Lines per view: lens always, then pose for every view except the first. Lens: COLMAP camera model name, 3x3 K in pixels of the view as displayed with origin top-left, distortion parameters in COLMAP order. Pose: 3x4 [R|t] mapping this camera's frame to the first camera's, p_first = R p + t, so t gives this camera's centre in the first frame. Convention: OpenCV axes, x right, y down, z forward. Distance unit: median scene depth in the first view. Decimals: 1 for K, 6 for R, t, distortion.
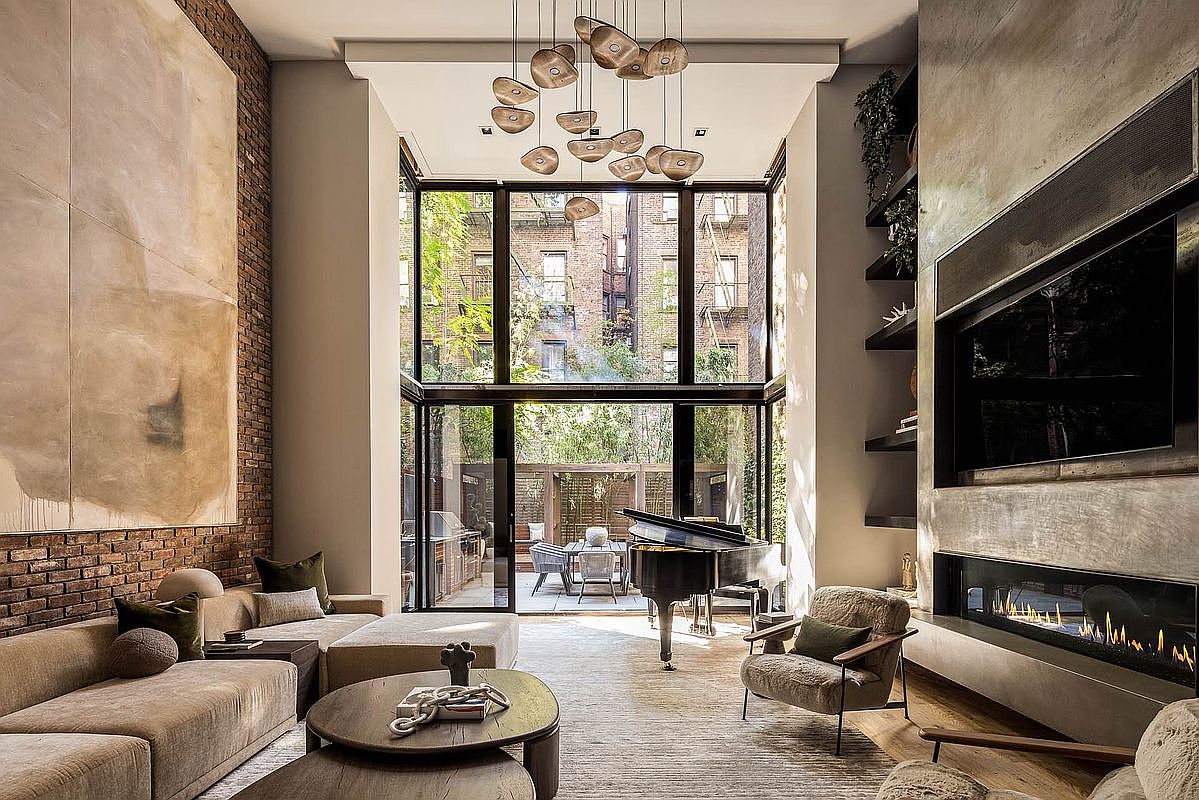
lens RADIAL K [[597.8, 0, 599.5], [0, 597.8, 400.0], [0, 0, 1]] dist [0.002123, 0.000029]
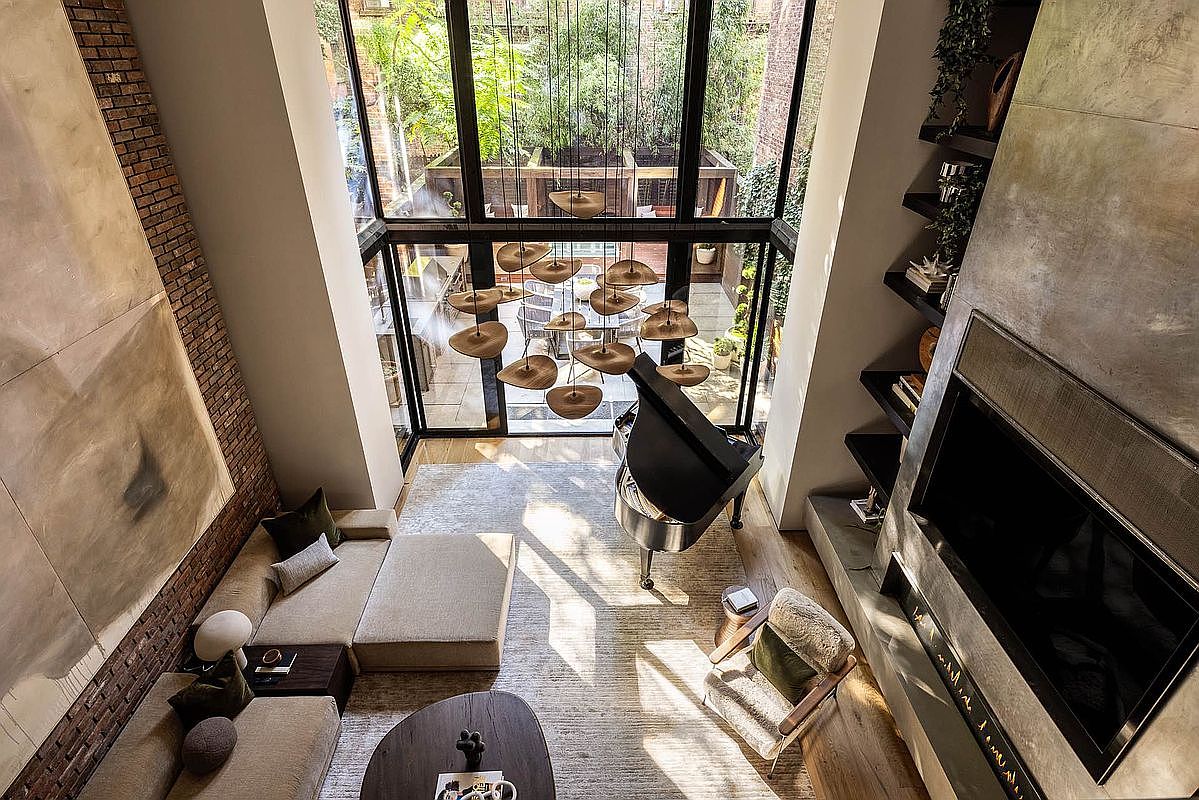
lens RADIAL K [[620.6, 0, 599.5], [0, 620.6, 400.0], [0, 0, 1]] dist [0.000594, 0.000099]
pose [[0.999811, -0.000995, 0.019402, 0.001680], [-0.008582, 0.873355, 0.487008, -0.443819], [-0.017429, -0.487083, 0.873182, 0.127036]]
